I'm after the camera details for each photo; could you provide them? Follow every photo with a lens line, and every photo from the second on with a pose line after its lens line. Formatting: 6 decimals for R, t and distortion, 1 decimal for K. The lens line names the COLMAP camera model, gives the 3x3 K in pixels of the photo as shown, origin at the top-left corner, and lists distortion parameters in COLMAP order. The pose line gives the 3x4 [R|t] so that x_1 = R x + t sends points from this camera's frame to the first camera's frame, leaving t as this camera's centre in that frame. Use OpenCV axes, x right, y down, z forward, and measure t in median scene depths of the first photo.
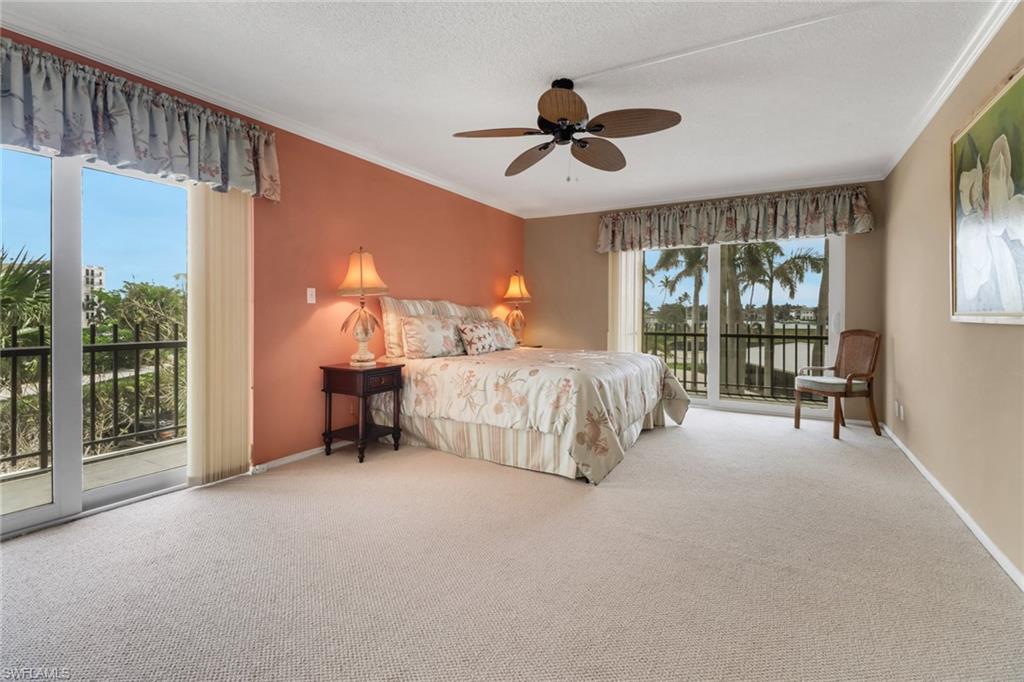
lens RADIAL K [[470.1, 0, 511.3], [0, 470.1, 314.1], [0, 0, 1]] dist [0.004540, -0.005609]
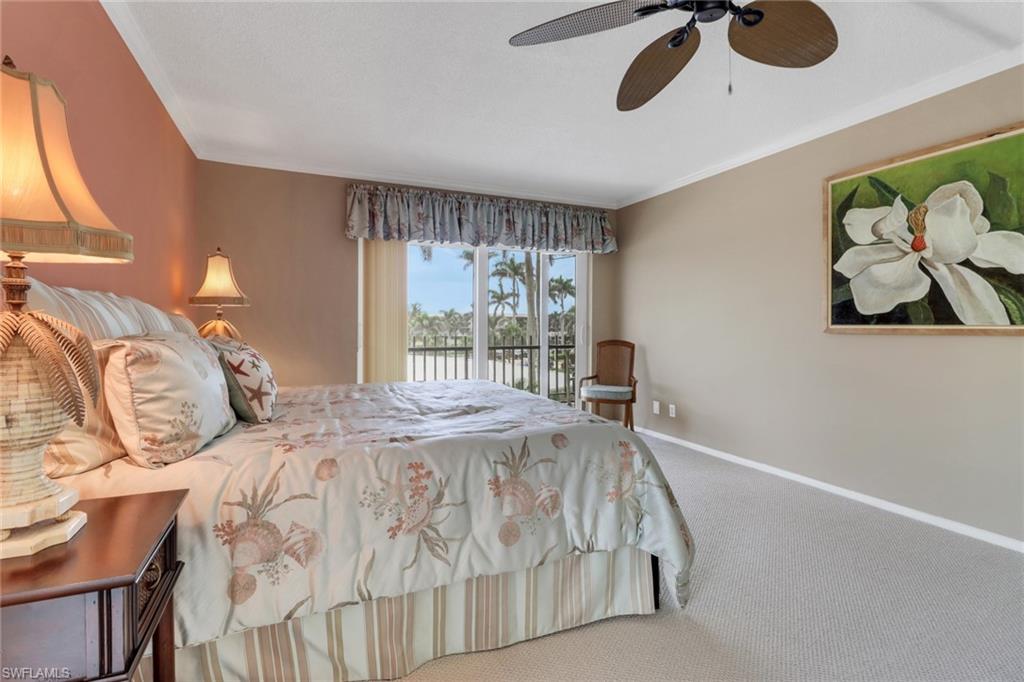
lens RADIAL K [[470.1, 0, 496.9], [0, 470.1, 324.4], [0, 0, 1]] dist [0.004540, -0.005609]
pose [[0.602777, -0.000020, 0.797910, -0.291678], [0.003212, 0.999992, -0.002401, -0.002944], [-0.797903, 0.004011, 0.602772, 0.525033]]
